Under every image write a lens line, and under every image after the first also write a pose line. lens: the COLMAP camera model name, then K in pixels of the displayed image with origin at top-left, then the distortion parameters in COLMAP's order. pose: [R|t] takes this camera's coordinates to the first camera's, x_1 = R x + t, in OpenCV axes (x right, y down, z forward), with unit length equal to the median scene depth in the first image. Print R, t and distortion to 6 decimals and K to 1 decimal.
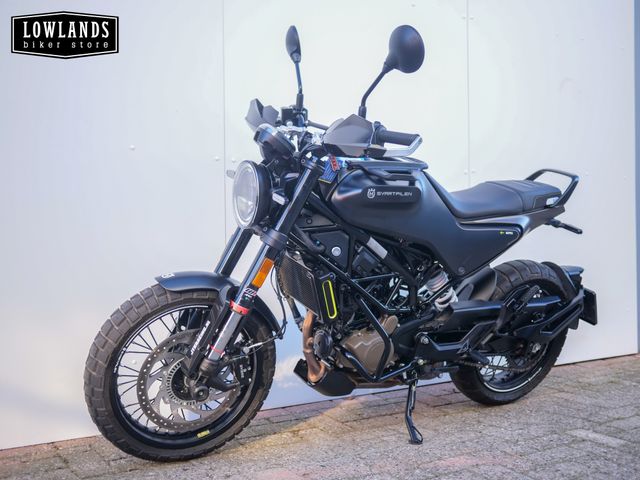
lens RADIAL K [[738.9, 0, 320.0], [0, 738.9, 240.0], [0, 0, 1]] dist [-0.050198, -0.009407]
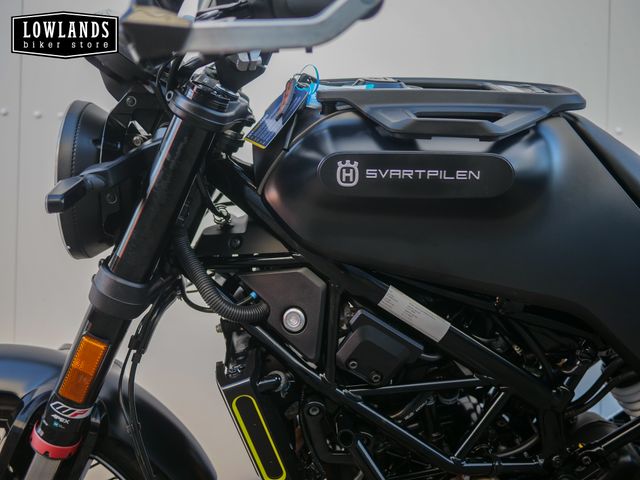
lens RADIAL K [[750.5, 0, 320.0], [0, 750.5, 240.0], [0, 0, 1]] dist [-0.021345, -0.027292]
pose [[0.880571, 0.029297, -0.473009, 0.212473], [-0.027267, 0.999566, 0.011148, -0.030695], [0.473130, 0.003081, 0.880987, 0.603456]]
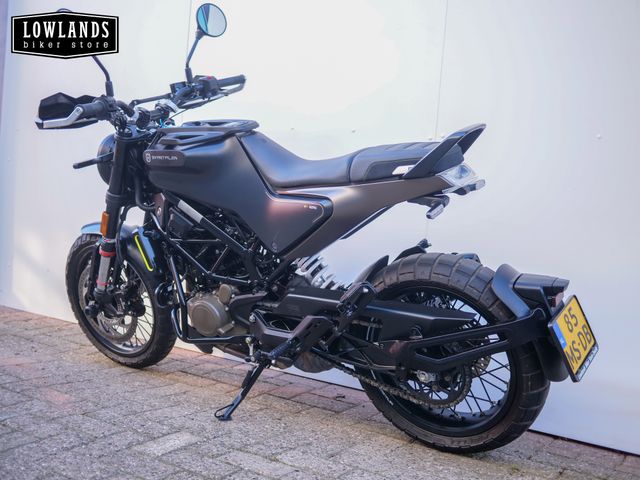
lens RADIAL K [[750.5, 0, 320.0], [0, 750.5, 240.0], [0, 0, 1]] dist [-0.021345, -0.027292]
pose [[0.406971, 0.085868, -0.909396, 1.062212], [-0.077302, 0.995238, 0.059380, -0.024570], [0.910164, 0.046132, 0.411671, 0.711138]]
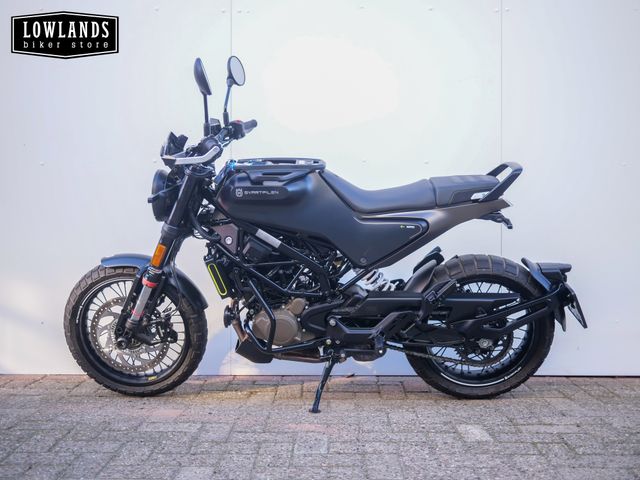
lens RADIAL K [[750.5, 0, 320.0], [0, 750.5, 240.0], [0, 0, 1]] dist [-0.021345, -0.027292]
pose [[0.841222, 0.013143, -0.540530, 0.767481], [-0.013509, 0.999903, 0.003288, 0.007744], [0.540521, 0.004536, 0.841318, 0.033802]]
